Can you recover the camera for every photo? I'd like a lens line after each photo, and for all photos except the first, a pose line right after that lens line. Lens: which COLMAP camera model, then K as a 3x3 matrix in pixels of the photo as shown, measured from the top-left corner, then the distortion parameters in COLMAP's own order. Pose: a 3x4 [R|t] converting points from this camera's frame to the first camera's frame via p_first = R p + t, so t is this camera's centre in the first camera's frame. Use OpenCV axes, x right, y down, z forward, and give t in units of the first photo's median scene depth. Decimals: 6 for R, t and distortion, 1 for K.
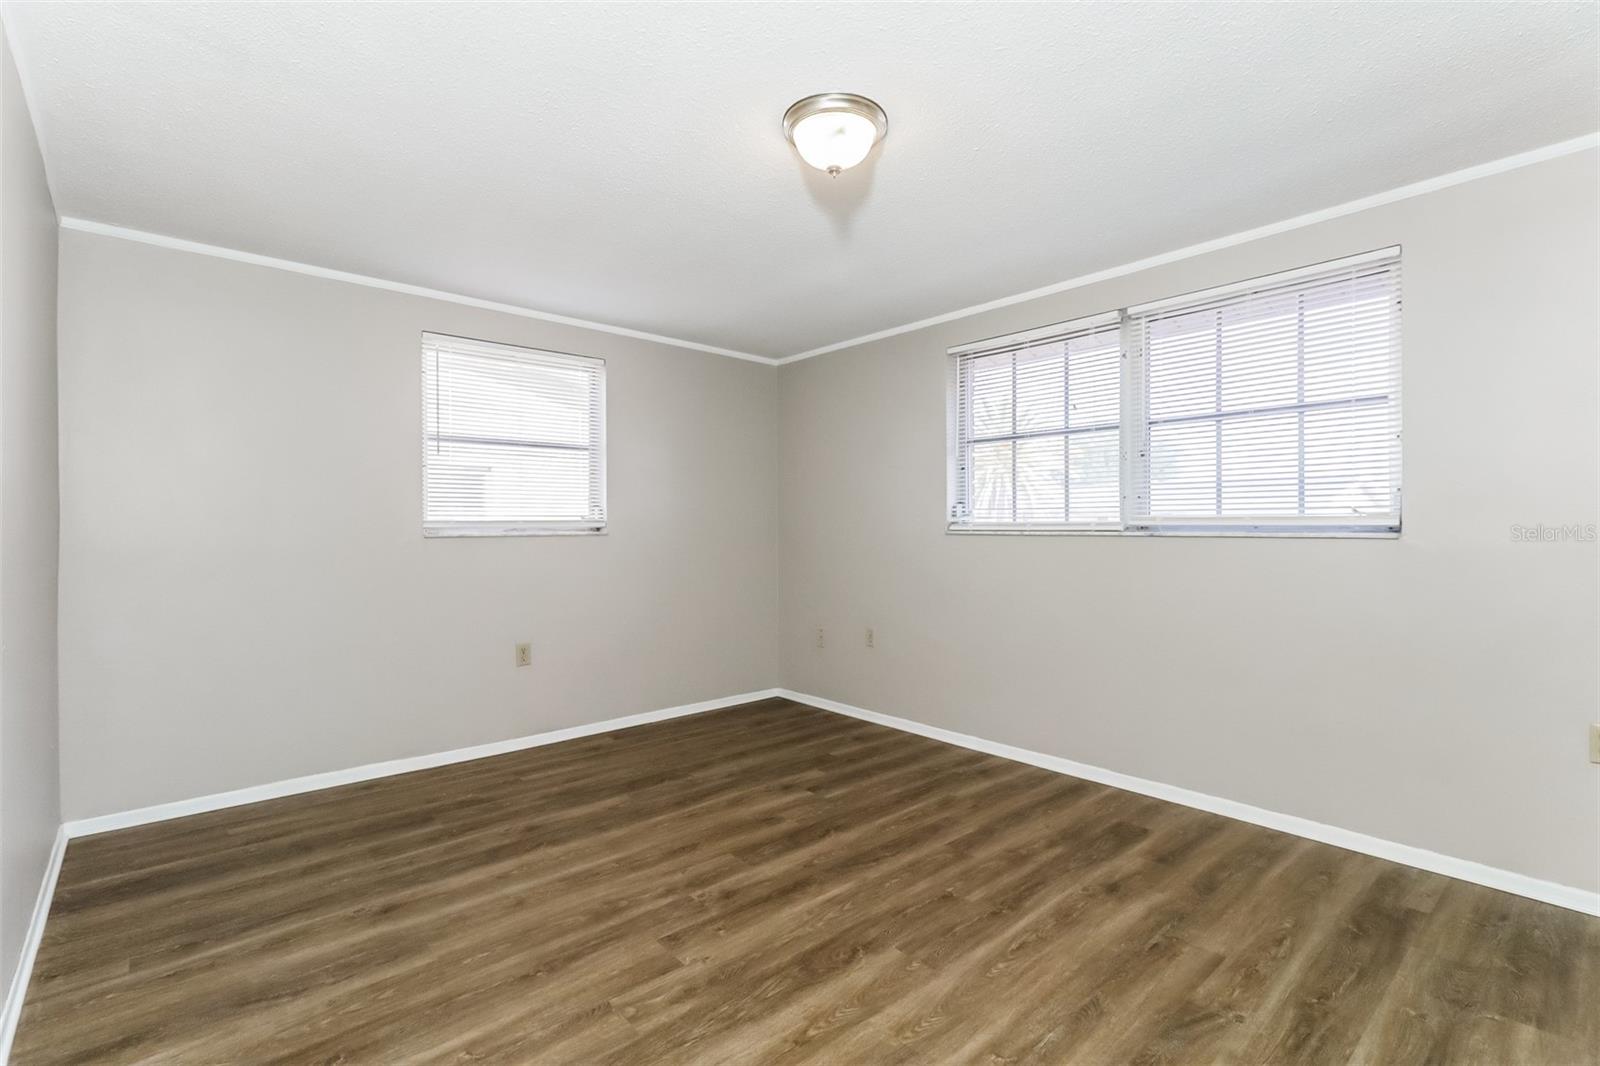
lens RADIAL K [[735.5, 0, 802.2], [0, 735.5, 527.6], [0, 0, 1]] dist [0.005449, -0.000197]
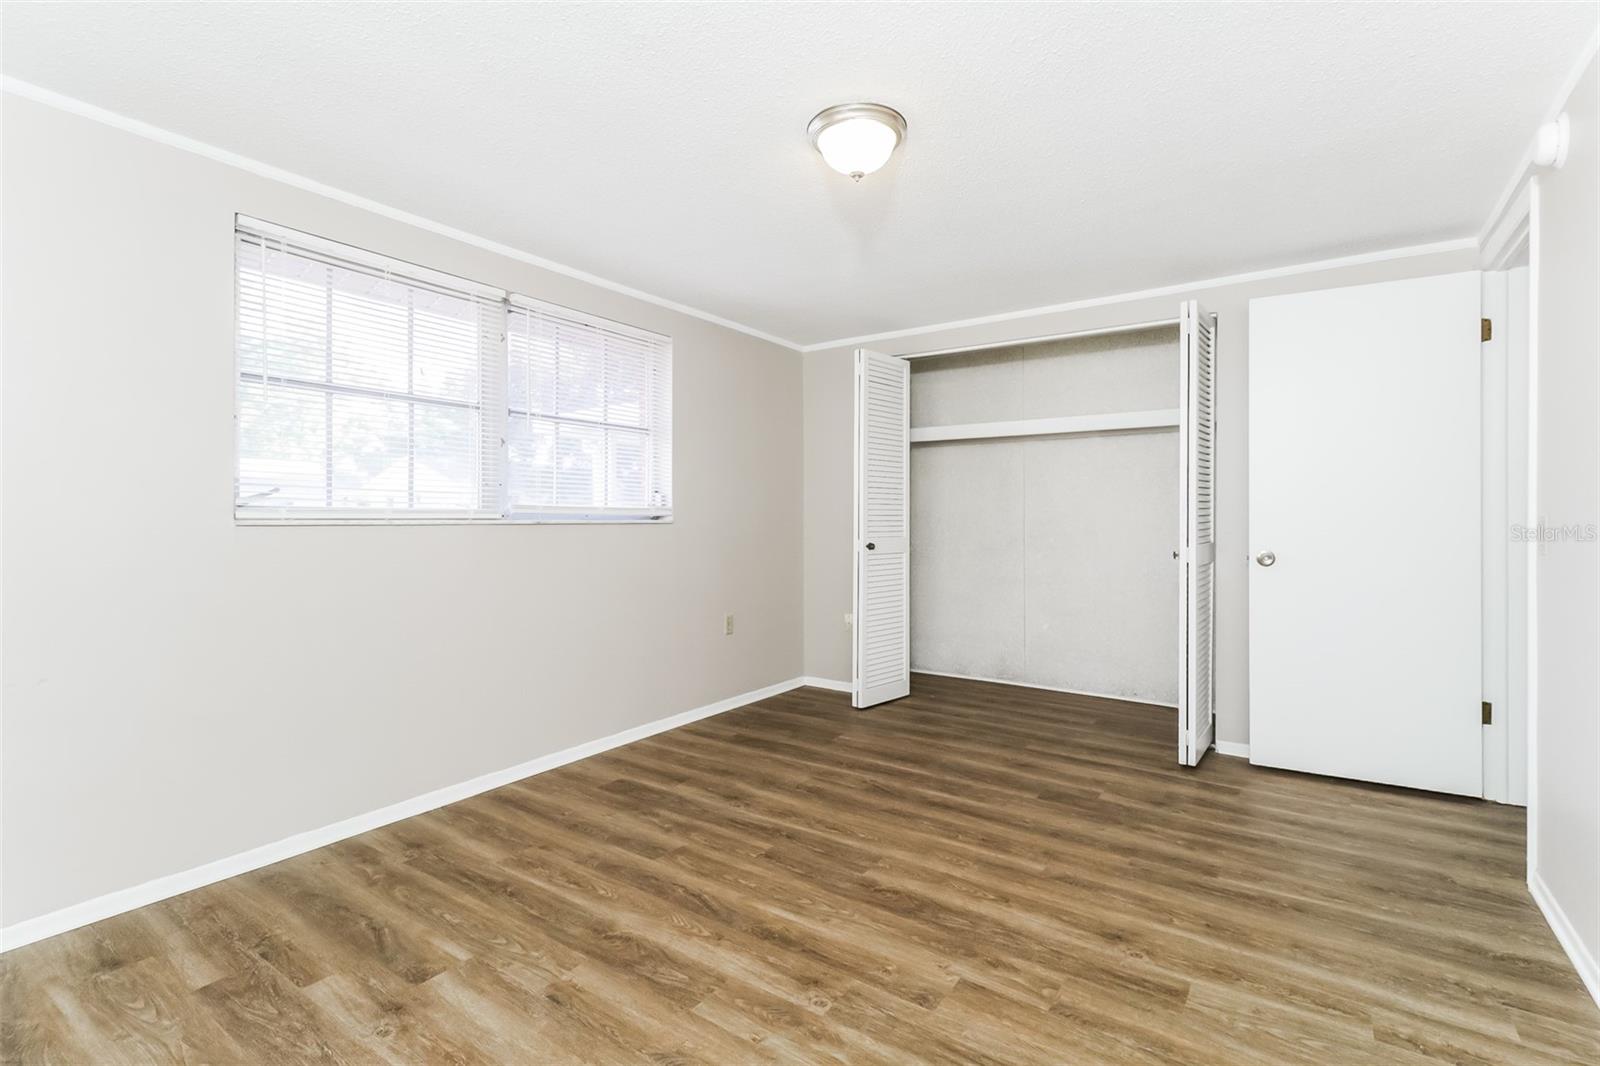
lens RADIAL K [[735.5, 0, 828.2], [0, 735.5, 518.2], [0, 0, 1]] dist [0.005449, -0.000197]
pose [[-0.266053, -0.000376, 0.963958, -0.642954], [-0.002245, 0.999997, -0.000229, 0.003346], [-0.963956, -0.002225, -0.266053, 0.888830]]
